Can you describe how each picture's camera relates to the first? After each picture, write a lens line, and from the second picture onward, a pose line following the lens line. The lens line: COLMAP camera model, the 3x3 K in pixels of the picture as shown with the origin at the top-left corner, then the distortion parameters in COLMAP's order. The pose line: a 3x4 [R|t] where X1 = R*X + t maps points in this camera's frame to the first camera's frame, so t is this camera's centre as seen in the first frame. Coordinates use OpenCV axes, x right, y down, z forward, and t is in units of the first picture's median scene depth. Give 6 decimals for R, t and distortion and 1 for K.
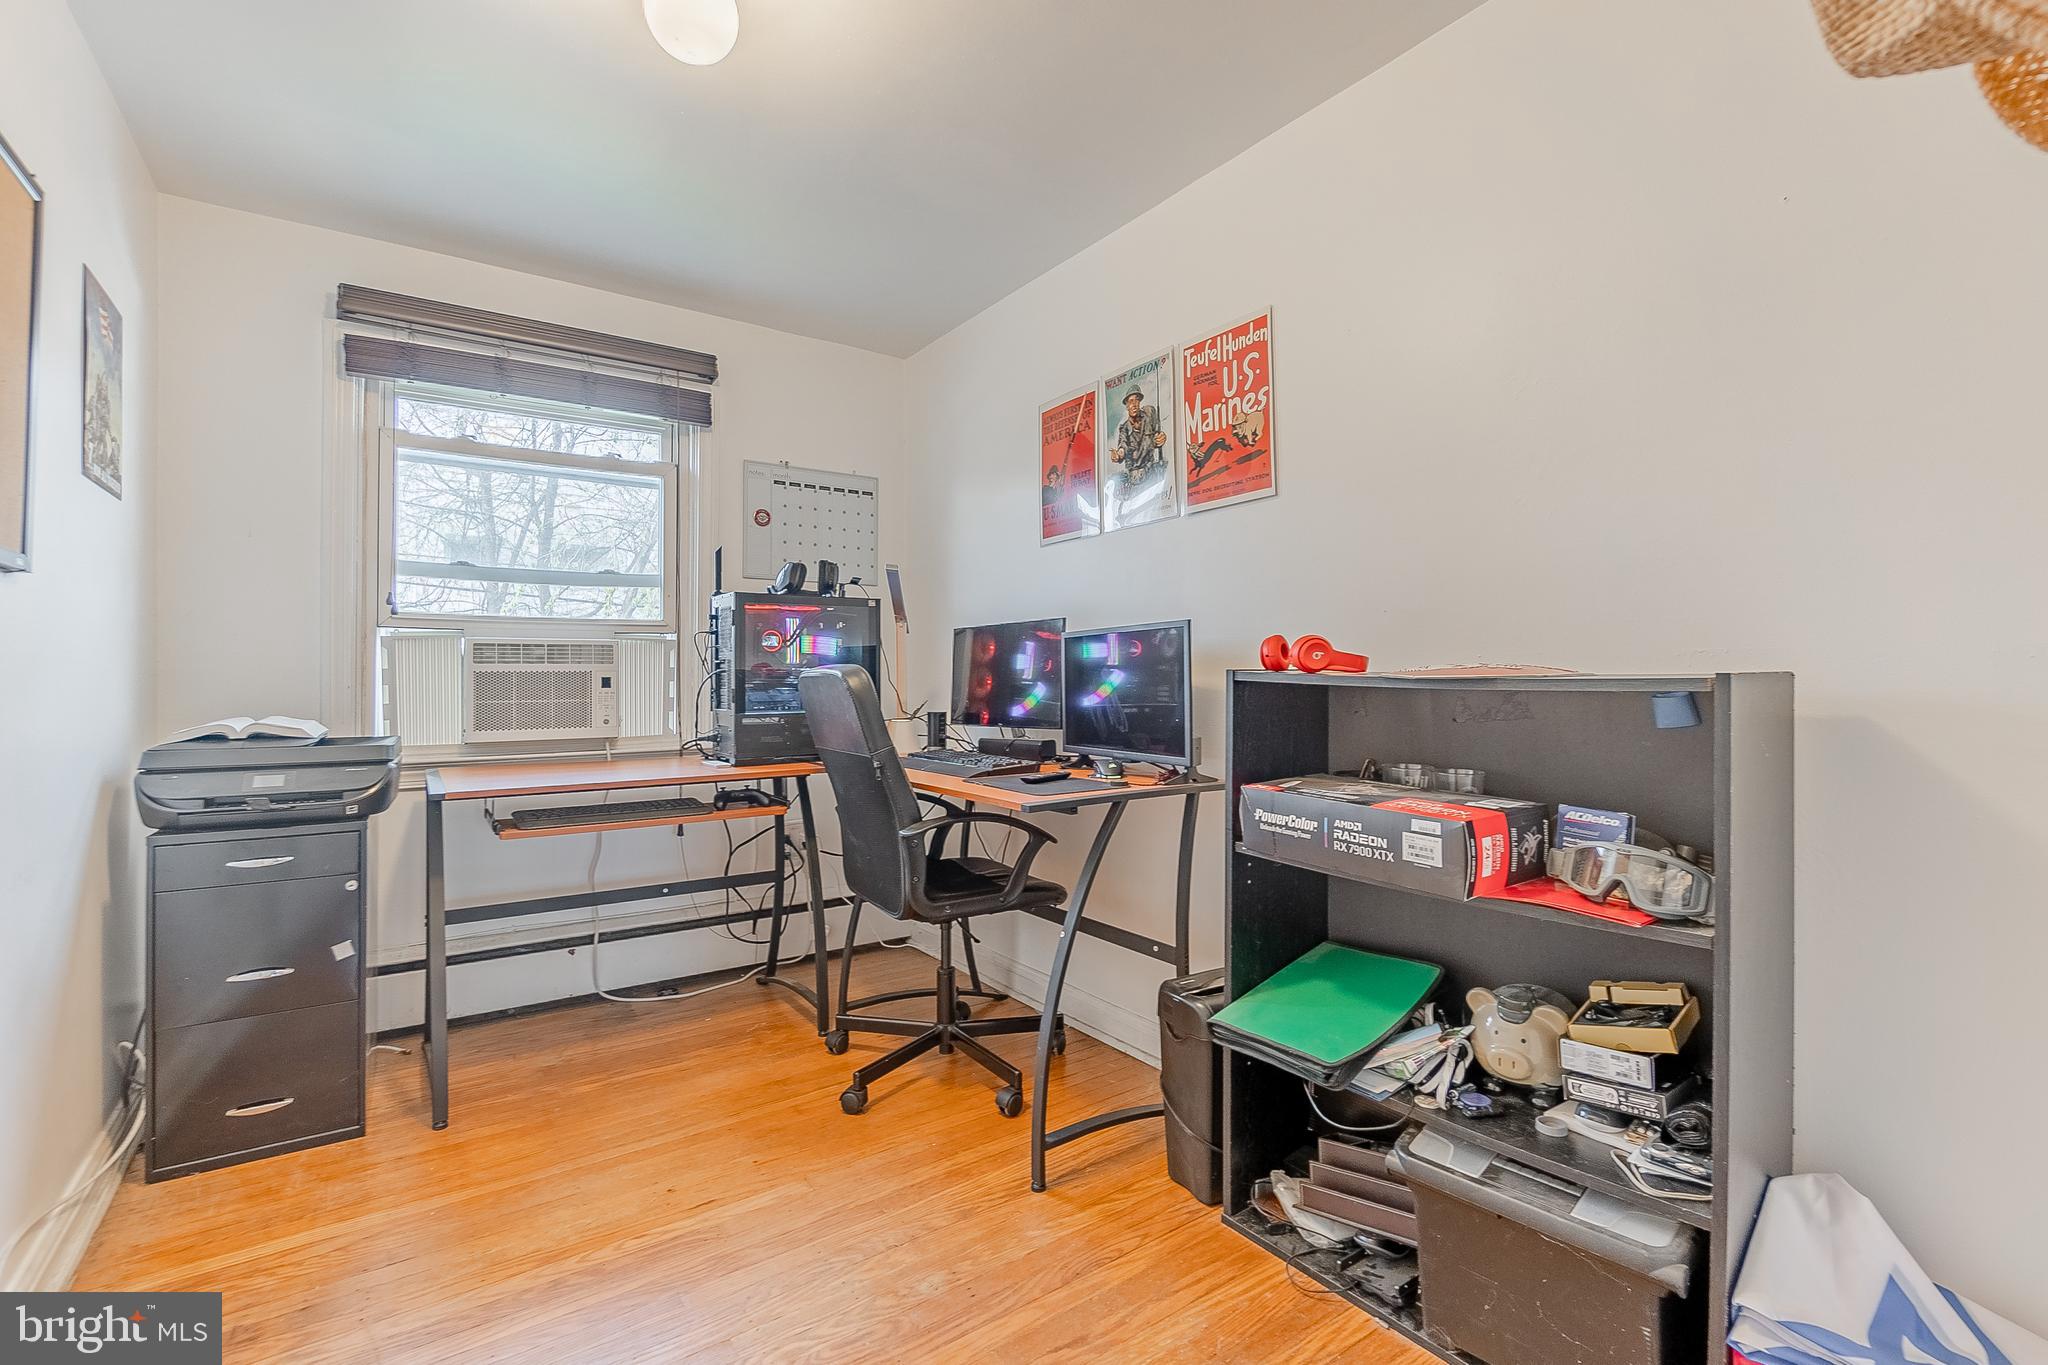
lens RADIAL K [[896.3, 0, 1035.5], [0, 896.3, 668.9], [0, 0, 1]] dist [-0.002424, 0.001013]
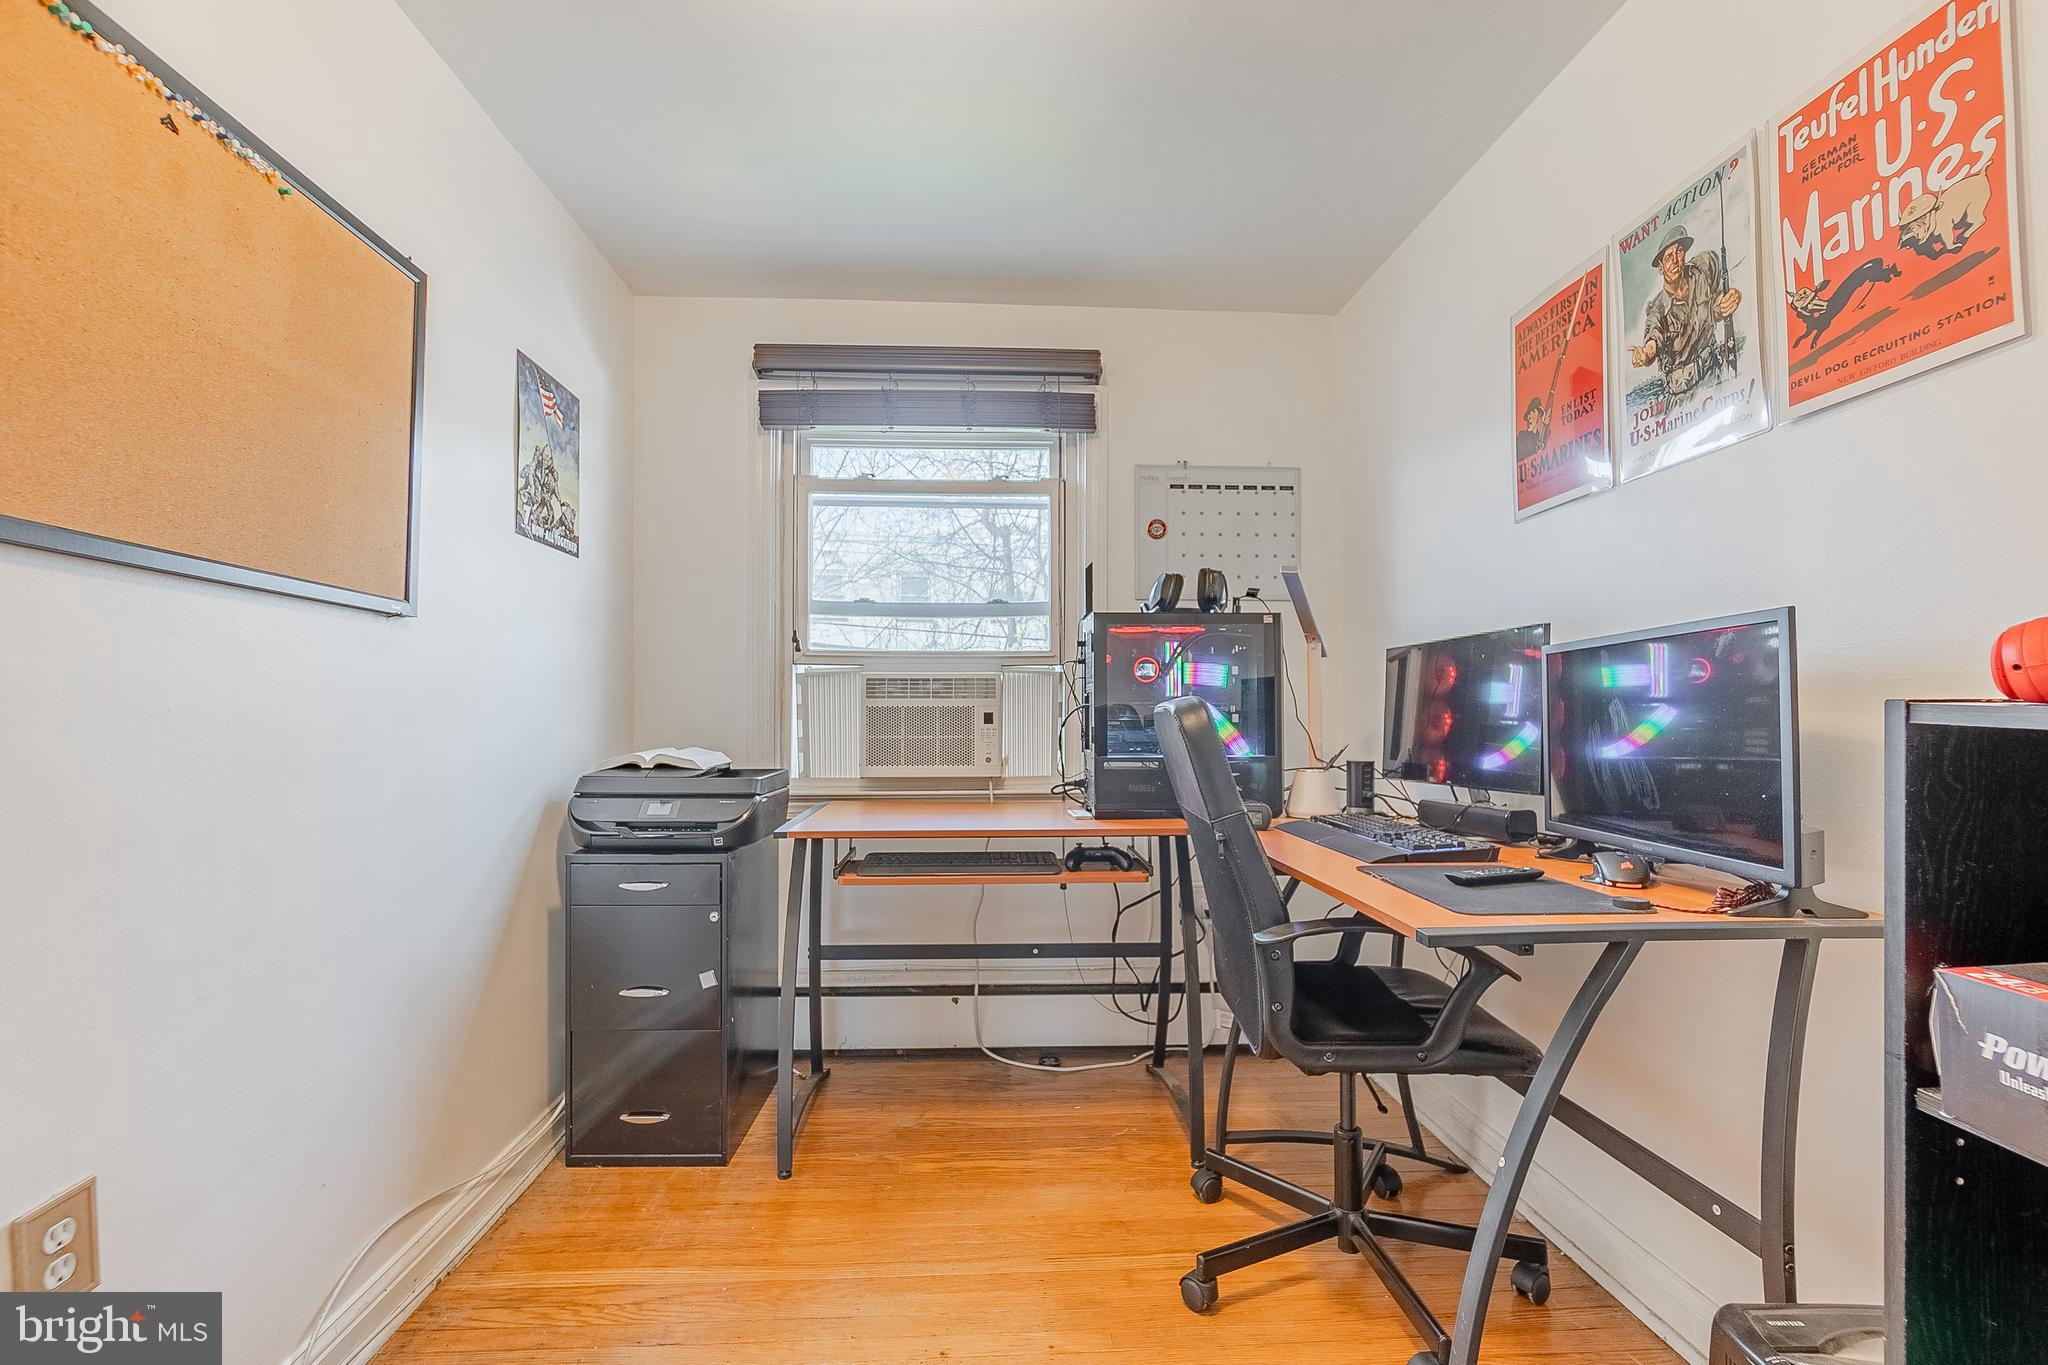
lens RADIAL K [[896.3, 0, 1014.3], [0, 896.3, 697.5], [0, 0, 1]] dist [-0.002424, 0.001013]
pose [[0.843209, -0.005526, -0.537558, 0.058654], [0.001363, 0.999966, -0.008142, 0.001490], [0.537585, 0.006133, 0.843187, 0.264156]]
